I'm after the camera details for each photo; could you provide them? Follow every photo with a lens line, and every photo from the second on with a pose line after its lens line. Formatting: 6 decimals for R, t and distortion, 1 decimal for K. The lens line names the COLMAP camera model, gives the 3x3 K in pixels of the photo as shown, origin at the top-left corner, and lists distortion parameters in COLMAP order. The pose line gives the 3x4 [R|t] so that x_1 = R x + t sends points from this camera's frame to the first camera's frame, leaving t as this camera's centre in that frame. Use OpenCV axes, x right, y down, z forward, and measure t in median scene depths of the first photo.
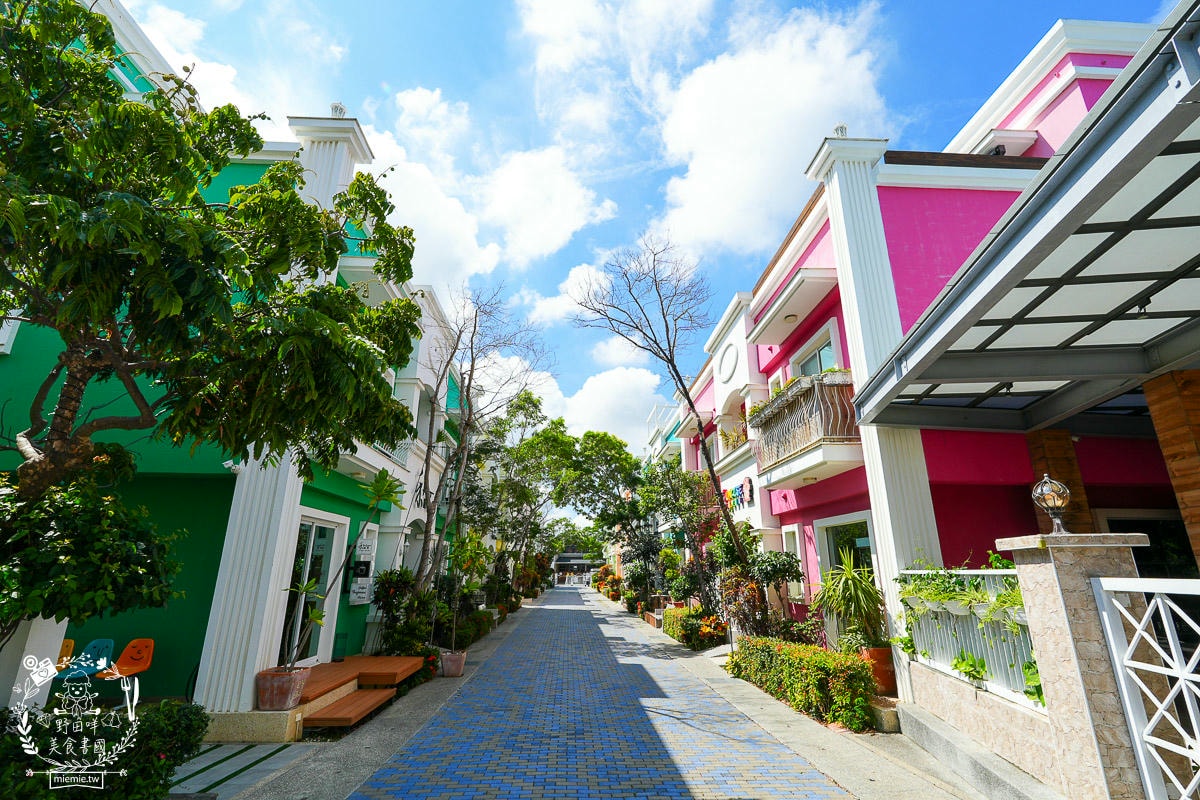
lens RADIAL K [[549.0, 0, 598.5], [0, 549.0, 396.4], [0, 0, 1]] dist [-0.000950, -0.000233]
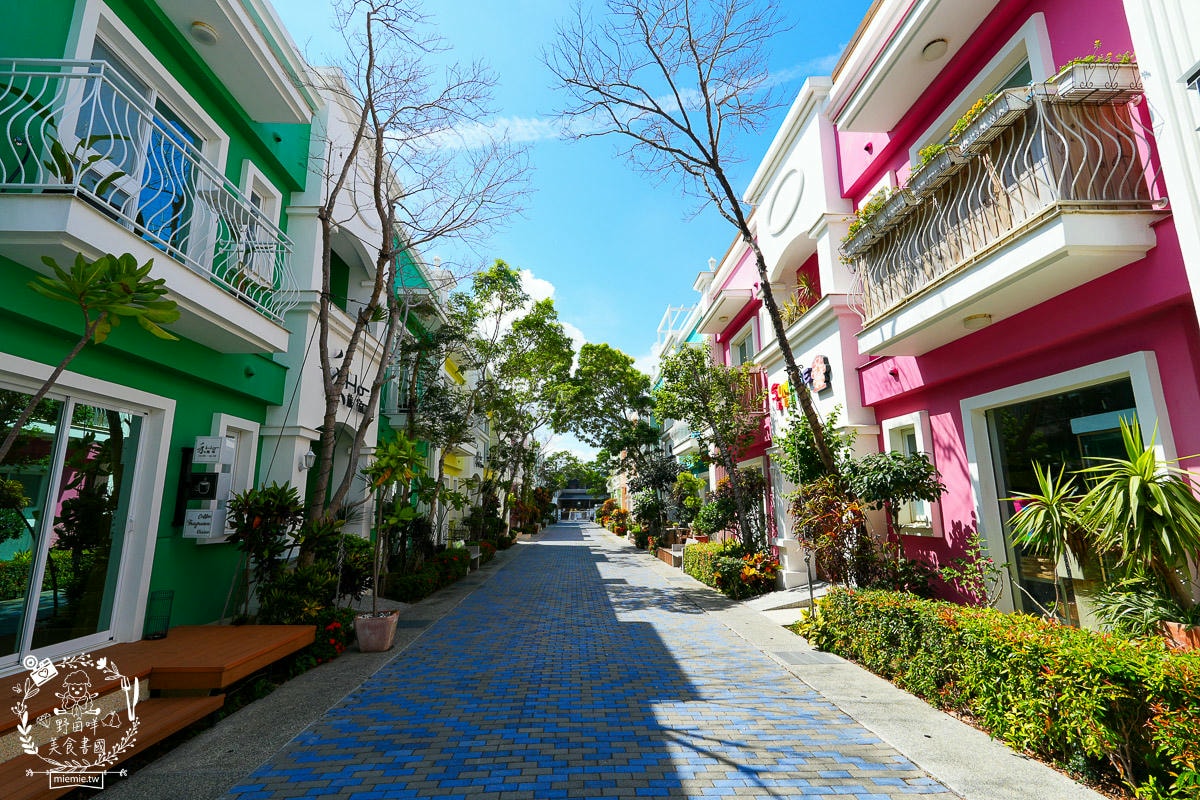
lens RADIAL K [[549.0, 0, 598.5], [0, 549.0, 396.4], [0, 0, 1]] dist [-0.000950, -0.000233]
pose [[0.999927, -0.010801, -0.005356, 0.000808], [0.011310, 0.994227, 0.106696, 0.096720], [0.004173, -0.106749, 0.994277, 0.254926]]
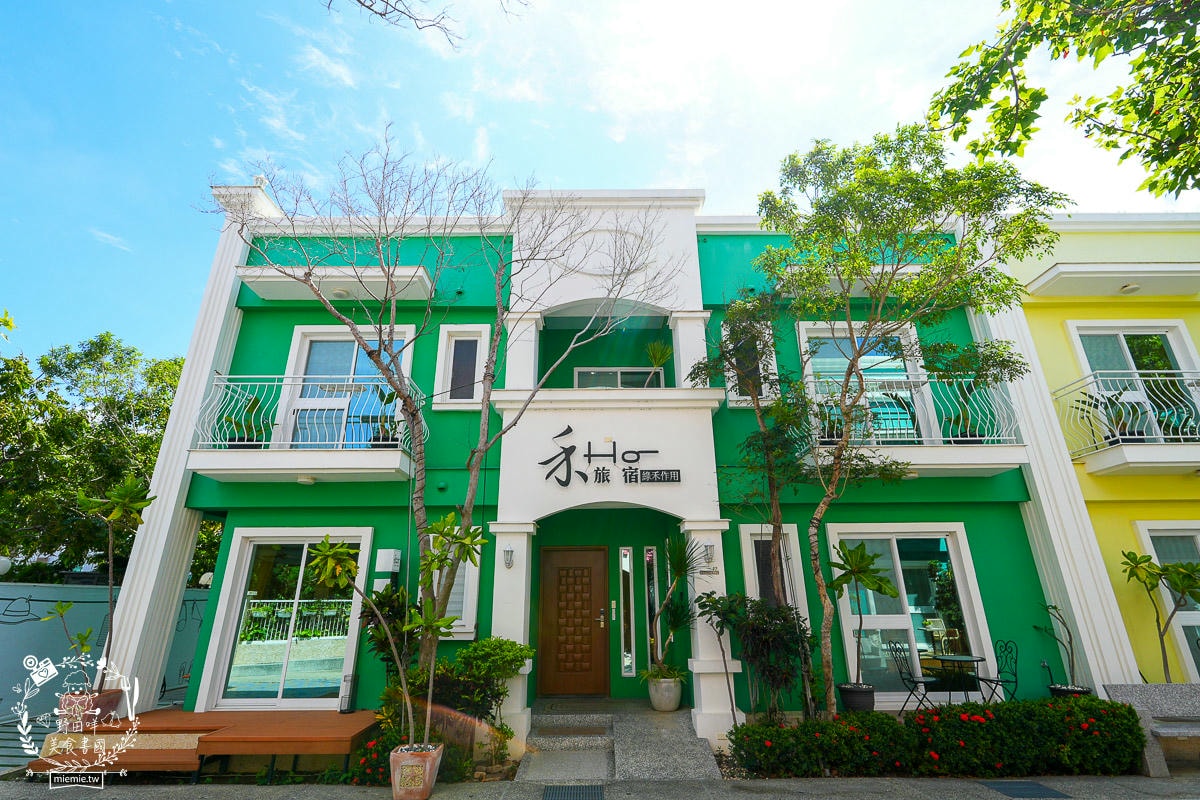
lens RADIAL K [[549.0, 0, 598.5], [0, 549.0, 396.4], [0, 0, 1]] dist [-0.000950, -0.000233]
pose [[-0.051220, -0.353443, -0.934053, 0.214206], [0.309492, 0.883618, -0.351331, 0.265612], [0.949522, -0.307077, 0.064129, 0.802455]]
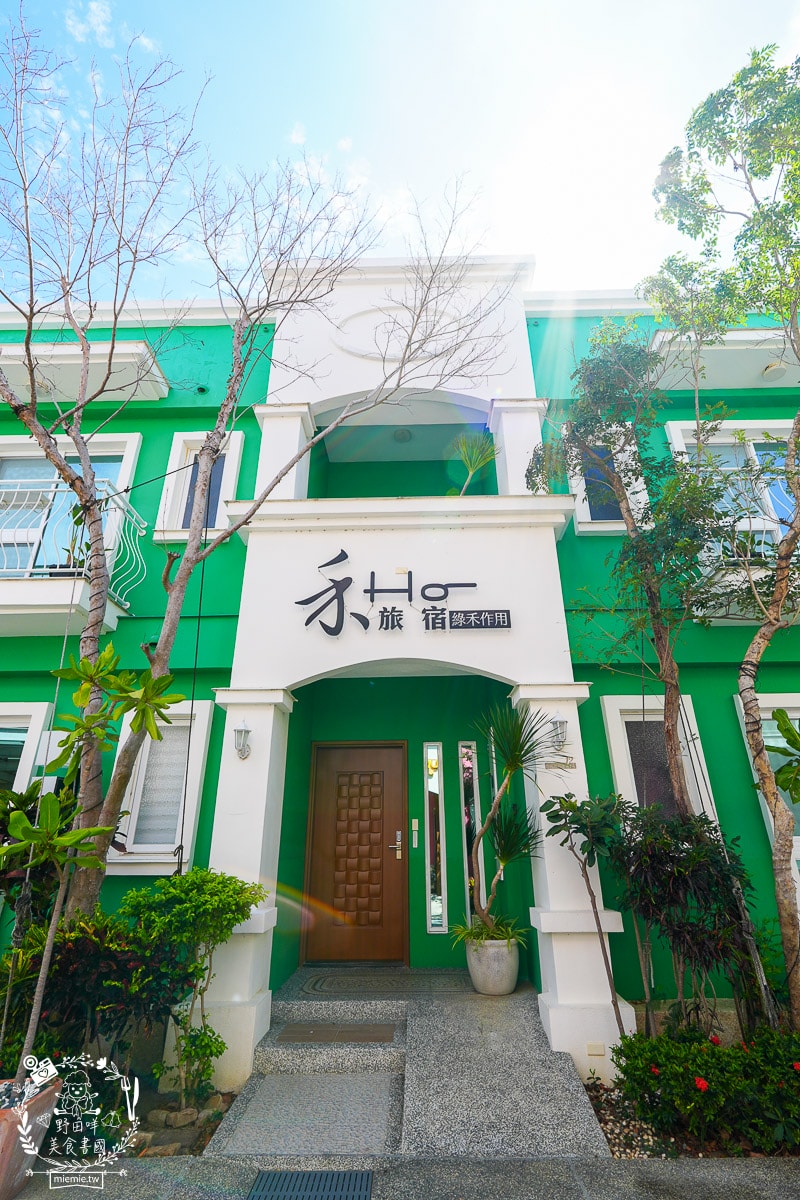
lens RADIAL K [[549.0, 0, 404.4], [0, 549.0, 597.7], [0, 0, 1]] dist [-0.000950, -0.000233]
pose [[-0.075647, -0.408961, -0.909411, 0.033384], [0.308251, 0.857760, -0.411375, 0.280761], [0.948293, -0.311446, 0.061176, 0.806836]]
